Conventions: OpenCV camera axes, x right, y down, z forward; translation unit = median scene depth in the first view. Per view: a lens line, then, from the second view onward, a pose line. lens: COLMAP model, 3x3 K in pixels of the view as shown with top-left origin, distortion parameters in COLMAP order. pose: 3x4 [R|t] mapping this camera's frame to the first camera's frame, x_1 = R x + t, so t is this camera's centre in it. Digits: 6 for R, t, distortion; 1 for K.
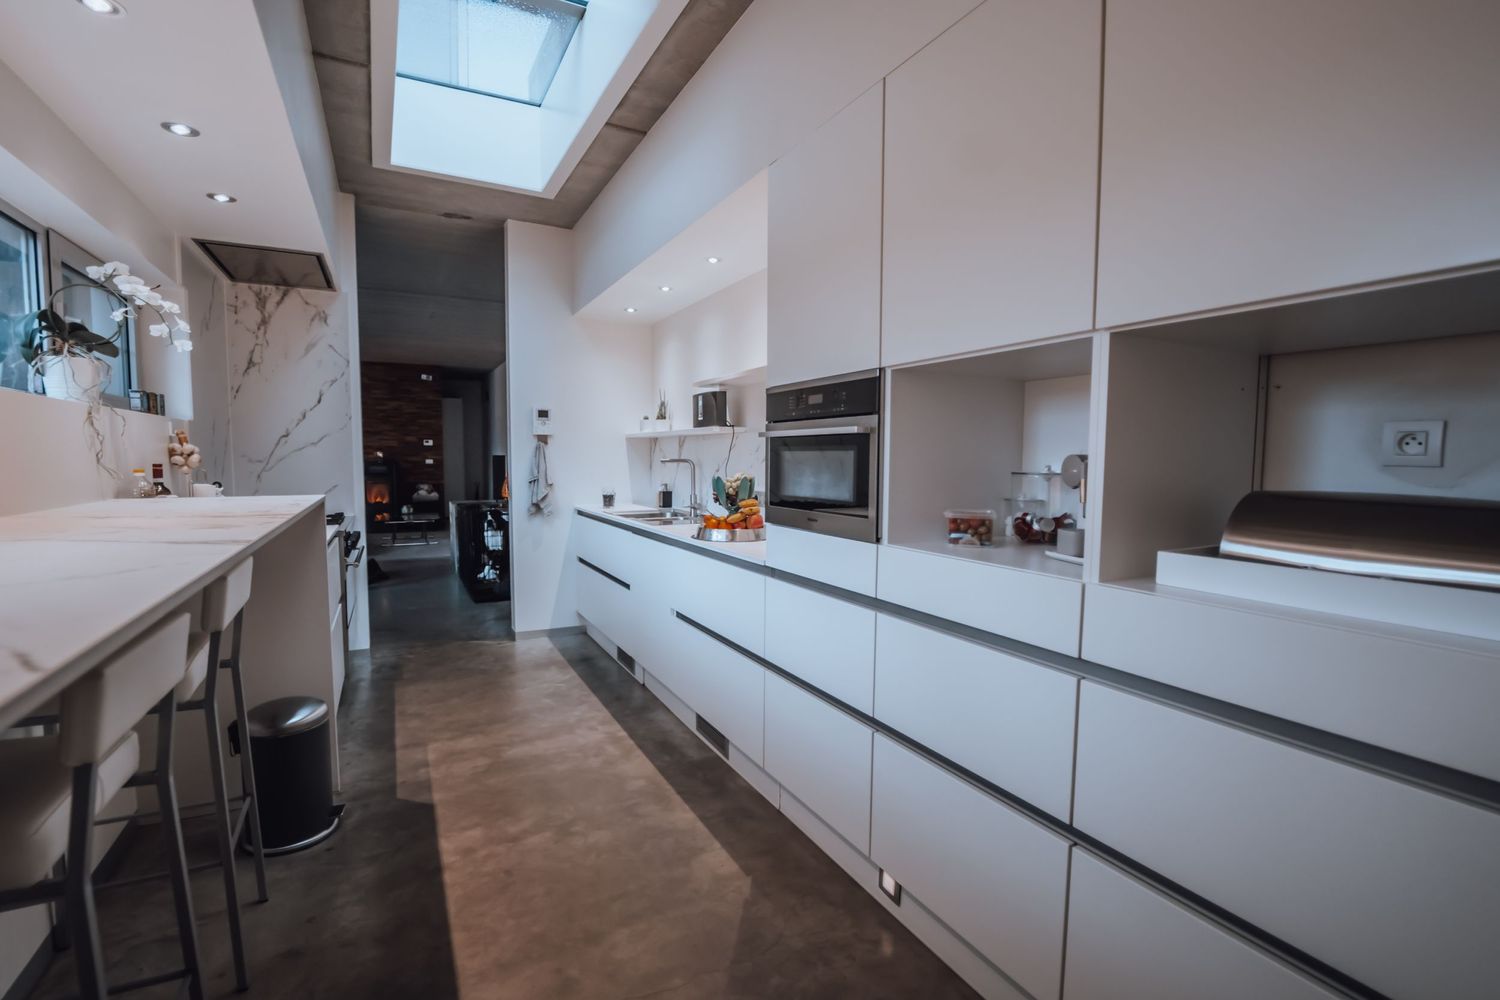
lens RADIAL K [[670.2, 0, 748.0], [0, 670.2, 508.6], [0, 0, 1]] dist [0.002213, -0.000009]
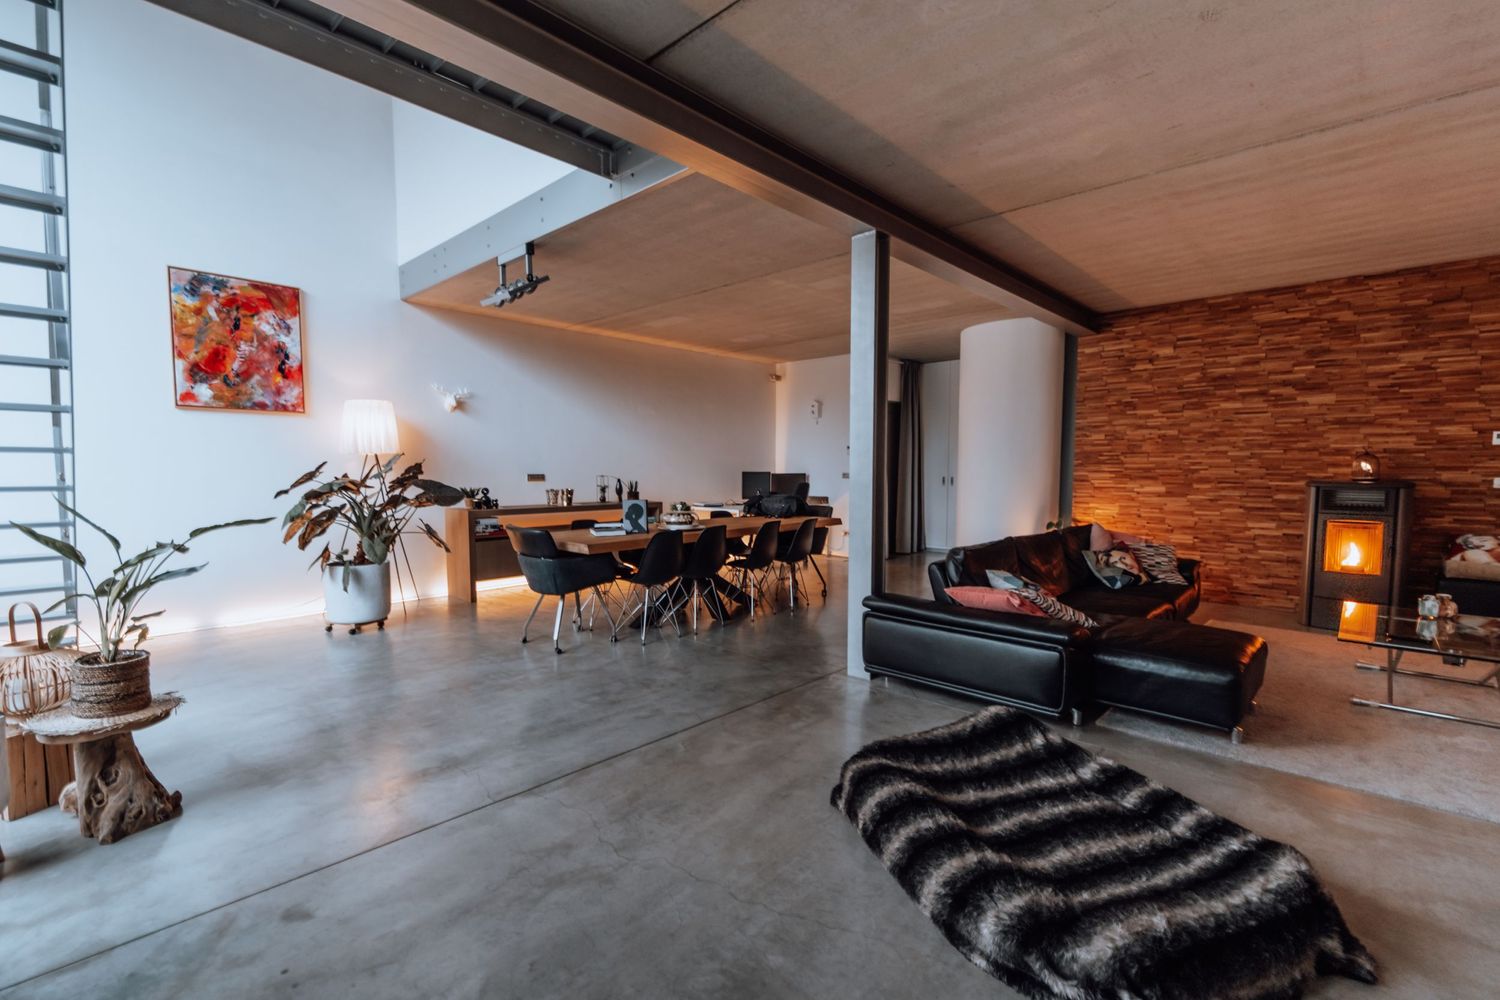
lens RADIAL K [[670.2, 0, 748.0], [0, 670.2, 508.6], [0, 0, 1]] dist [0.002213, -0.000009]
pose [[0.315606, 0.038957, -0.948090, -0.242888], [-0.074973, 0.997057, 0.016011, -0.027977], [0.945924, 0.066028, 0.317597, 0.449922]]
